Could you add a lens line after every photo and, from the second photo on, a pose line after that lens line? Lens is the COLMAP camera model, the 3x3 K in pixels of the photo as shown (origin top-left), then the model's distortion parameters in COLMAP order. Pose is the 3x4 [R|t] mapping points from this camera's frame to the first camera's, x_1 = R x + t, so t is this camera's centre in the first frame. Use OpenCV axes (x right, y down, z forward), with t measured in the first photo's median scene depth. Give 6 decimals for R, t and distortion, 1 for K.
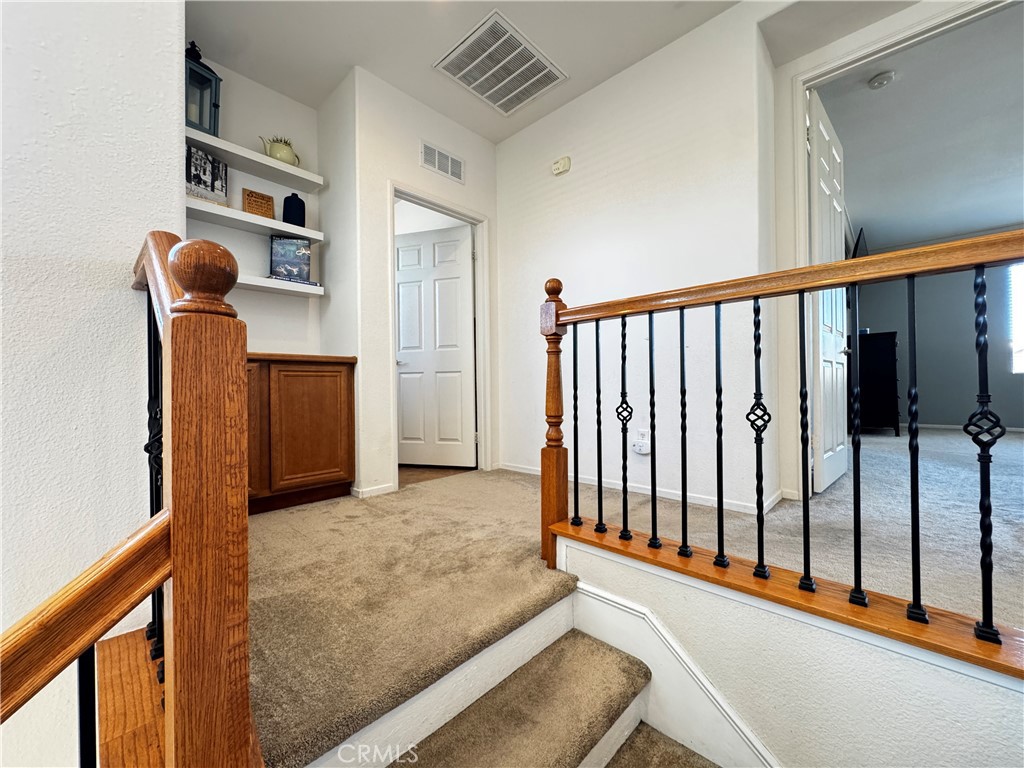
lens RADIAL K [[411.4, 0, 518.5], [0, 411.4, 383.2], [0, 0, 1]] dist [-0.001995, -0.000089]
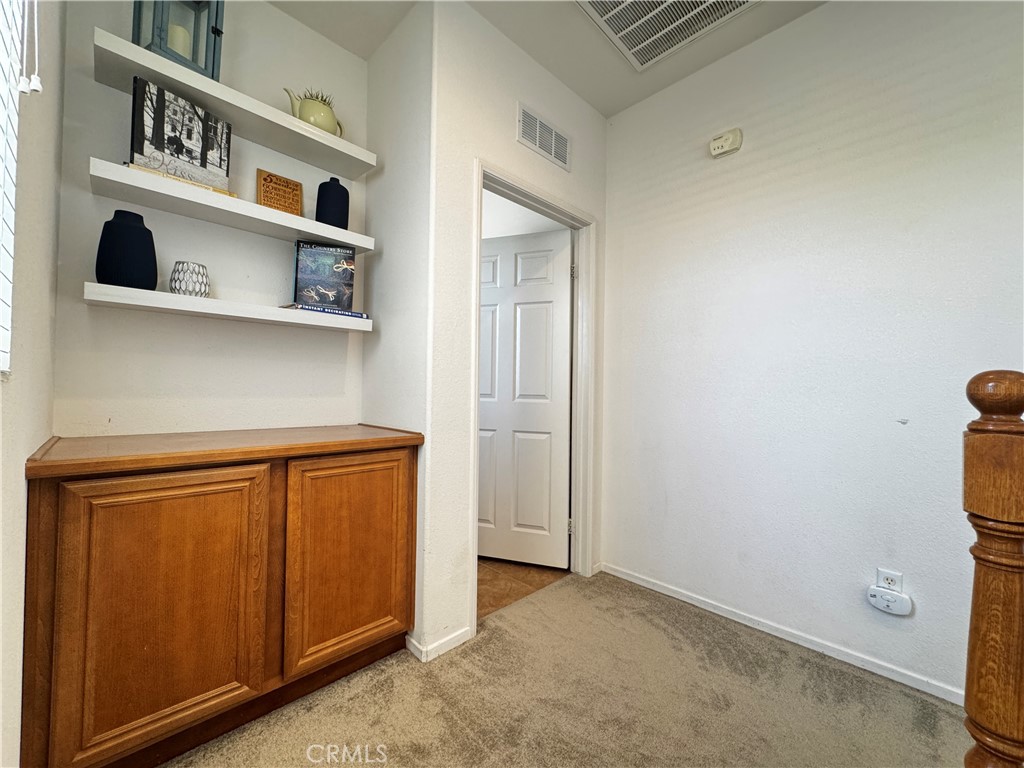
lens RADIAL K [[411.4, 0, 518.5], [0, 411.4, 383.2], [0, 0, 1]] dist [-0.001995, -0.000089]
pose [[0.998805, 0.027116, -0.040672, -0.212013], [-0.027482, 0.999586, -0.008482, -0.134666], [0.040425, 0.009589, 0.999137, 0.353518]]
